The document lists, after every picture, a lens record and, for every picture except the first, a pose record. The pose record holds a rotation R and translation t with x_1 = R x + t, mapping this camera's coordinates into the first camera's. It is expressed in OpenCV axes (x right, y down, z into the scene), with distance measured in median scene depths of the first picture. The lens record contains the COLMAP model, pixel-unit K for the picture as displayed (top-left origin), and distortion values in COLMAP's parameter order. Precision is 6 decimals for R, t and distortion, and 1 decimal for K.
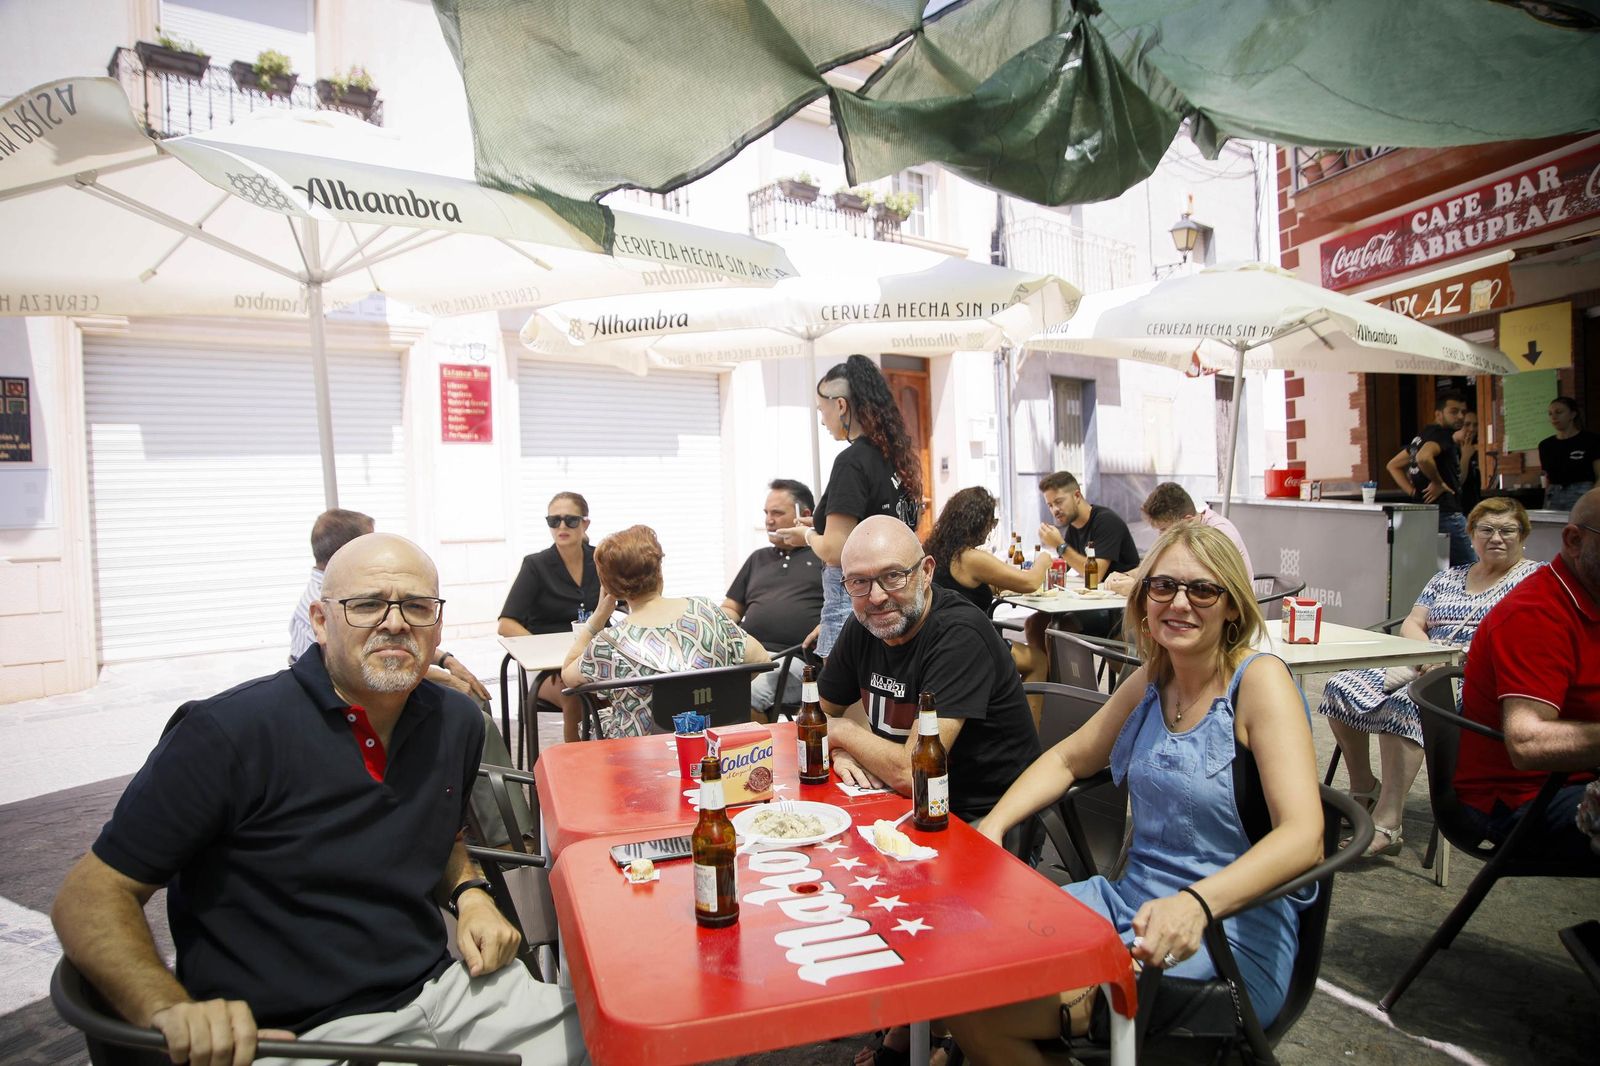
lens RADIAL K [[1095.4, 0, 791.3], [0, 1095.4, 538.6], [0, 0, 1]] dist [-0.128650, 0.088895]
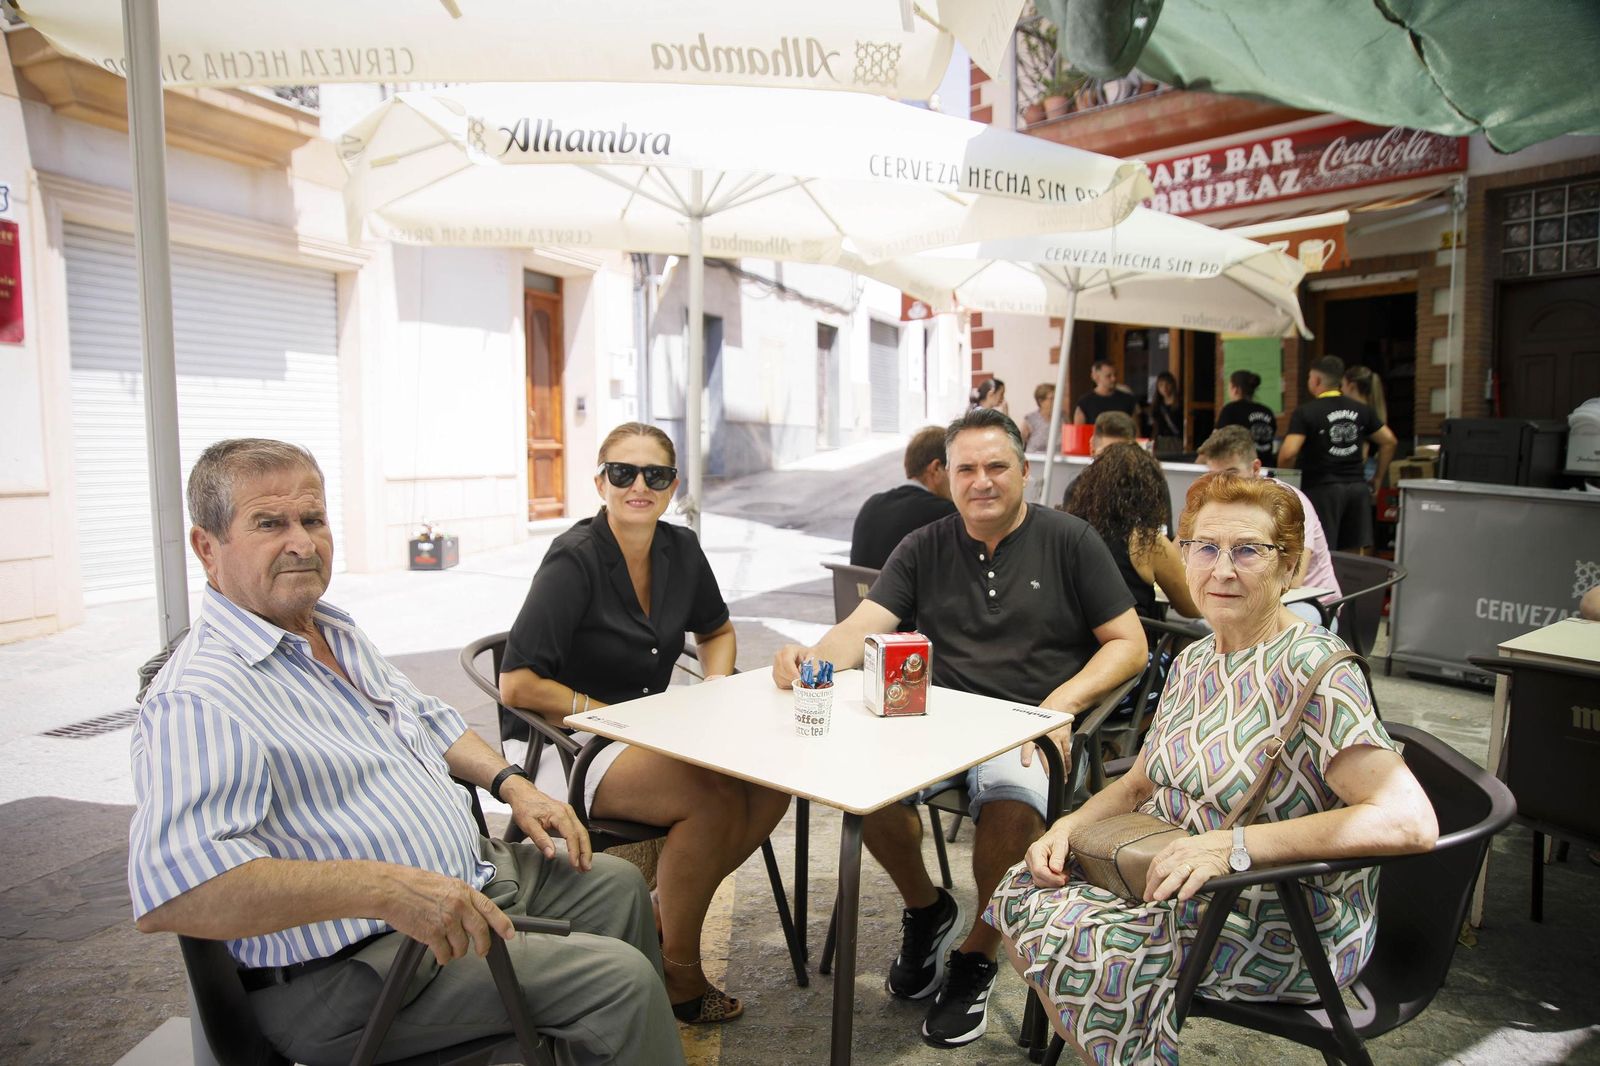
lens RADIAL K [[1121.1, 0, 785.4], [0, 1121.1, 545.3], [0, 0, 1]] dist [-0.130972, 0.098465]
pose [[0.888274, -0.014159, 0.459097, -0.180103], [-0.009859, 0.998707, 0.049878, -0.005491], [-0.459209, -0.048832, 0.886985, 0.233352]]
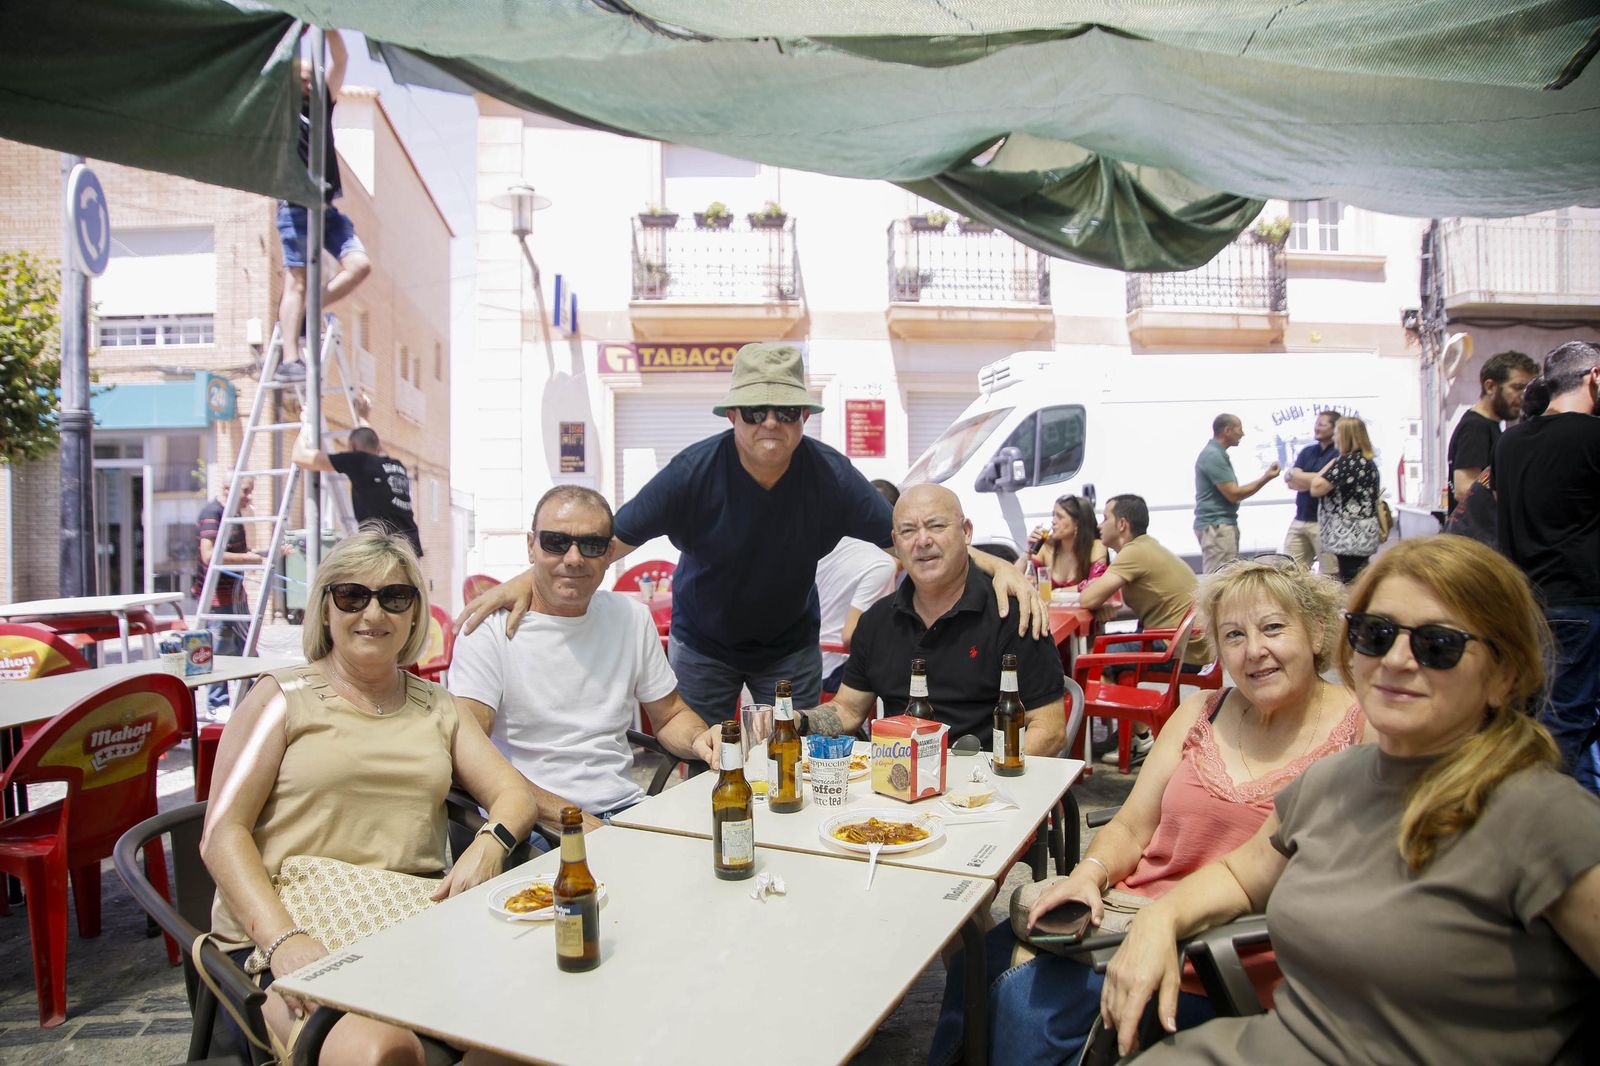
lens RADIAL K [[1121.1, 0, 785.4], [0, 1121.1, 545.3], [0, 0, 1]] dist [-0.130972, 0.098465]
pose [[0.814814, 0.031683, -0.578856, 0.455042], [-0.030589, 0.999464, 0.011645, 0.008780], [0.578915, 0.008218, 0.815346, -0.208124]]
